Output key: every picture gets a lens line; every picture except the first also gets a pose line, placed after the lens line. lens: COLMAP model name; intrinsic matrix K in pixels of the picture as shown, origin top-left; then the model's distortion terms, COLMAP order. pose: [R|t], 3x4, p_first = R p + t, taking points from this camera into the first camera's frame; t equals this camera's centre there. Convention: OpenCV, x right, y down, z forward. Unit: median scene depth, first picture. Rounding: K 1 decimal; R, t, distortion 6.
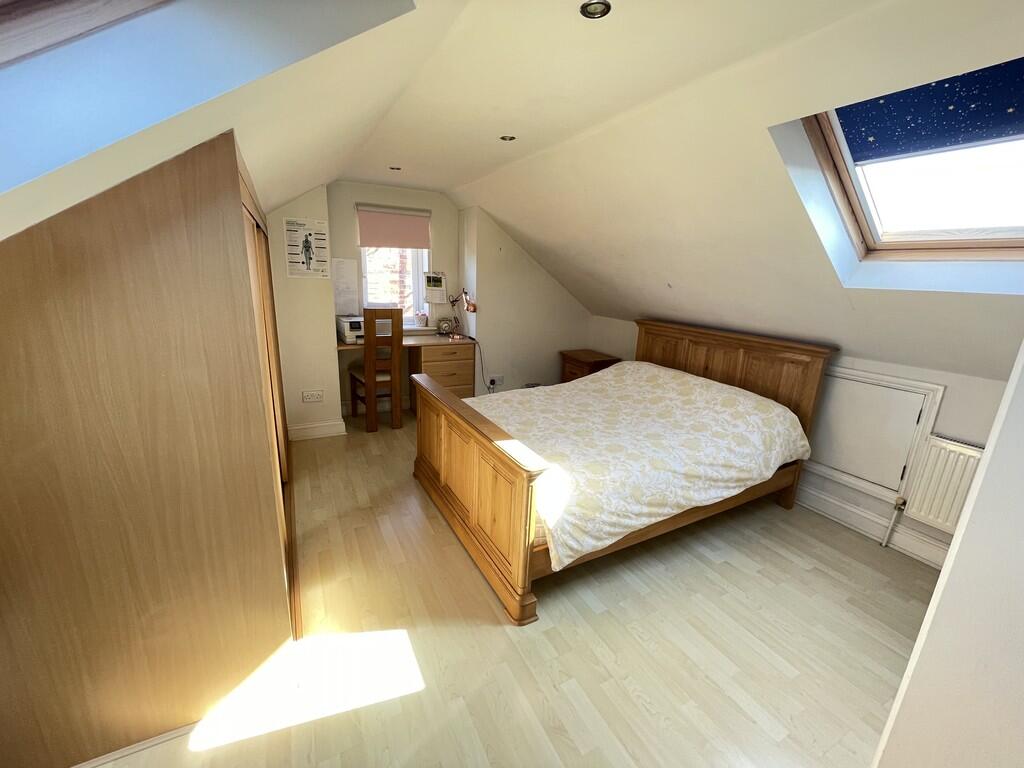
lens RADIAL K [[416.6, 0, 510.6], [0, 416.6, 381.4], [0, 0, 1]] dist [-0.000048, -0.000422]
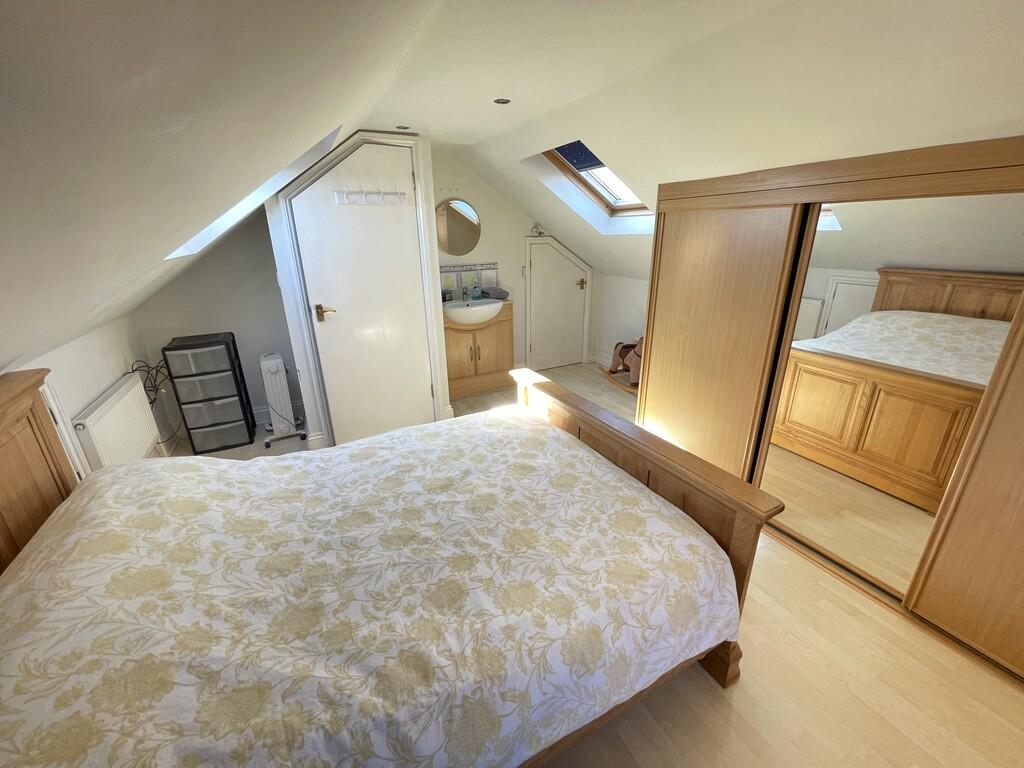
lens RADIAL K [[416.6, 0, 511.2], [0, 416.6, 381.0], [0, 0, 1]] dist [-0.000048, -0.000422]
pose [[-0.999727, -0.023242, 0.002351, 0.055001], [-0.017732, 0.820526, 0.571334, -0.400301], [-0.015208, 0.571136, -0.820714, 1.404046]]
